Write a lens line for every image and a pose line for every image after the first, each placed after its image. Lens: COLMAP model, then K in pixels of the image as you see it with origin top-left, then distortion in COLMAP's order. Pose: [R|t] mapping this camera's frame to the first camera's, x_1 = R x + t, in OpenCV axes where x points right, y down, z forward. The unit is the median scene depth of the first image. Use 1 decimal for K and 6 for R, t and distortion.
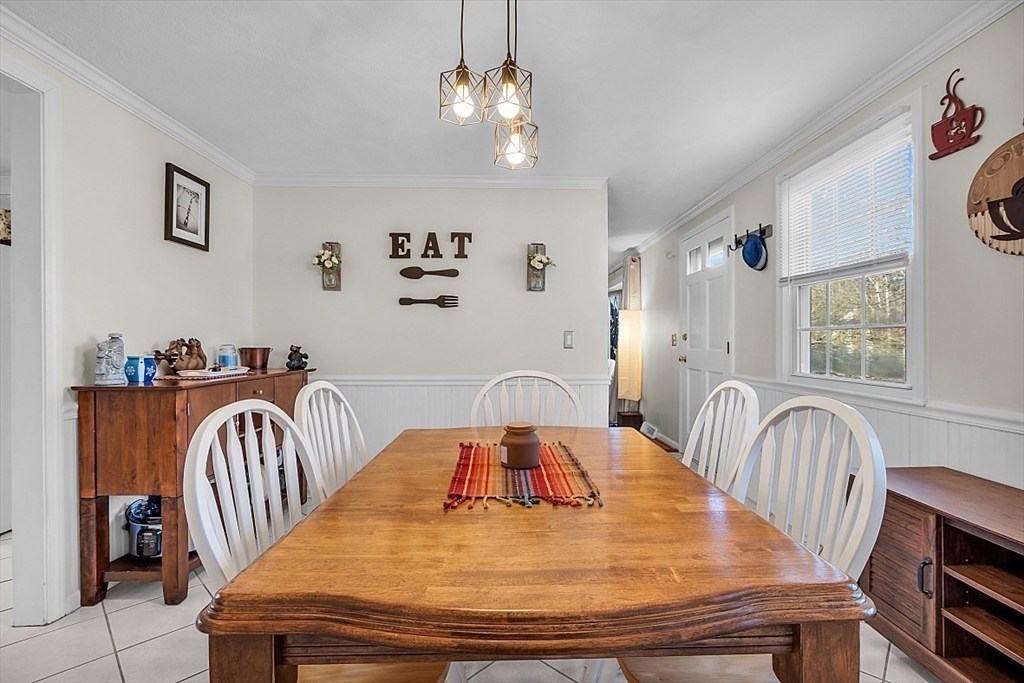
lens RADIAL K [[453.3, 0, 530.5], [0, 453.3, 343.7], [0, 0, 1]] dist [-0.018931, 0.000299]
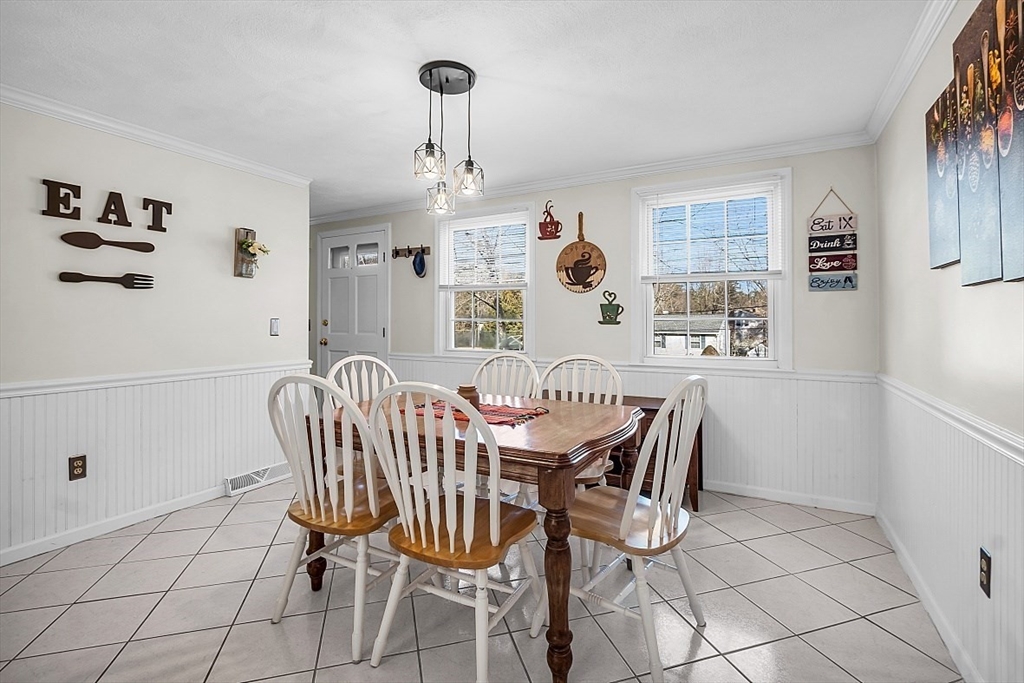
lens RADIAL K [[467.3, 0, 514.5], [0, 467.3, 322.9], [0, 0, 1]] dist [-0.034656, 0.000426]
pose [[0.513249, -0.001361, 0.858239, -0.537849], [0.002254, 0.999997, 0.000238, -0.017601], [-0.858237, 0.001812, 0.513251, 0.002012]]
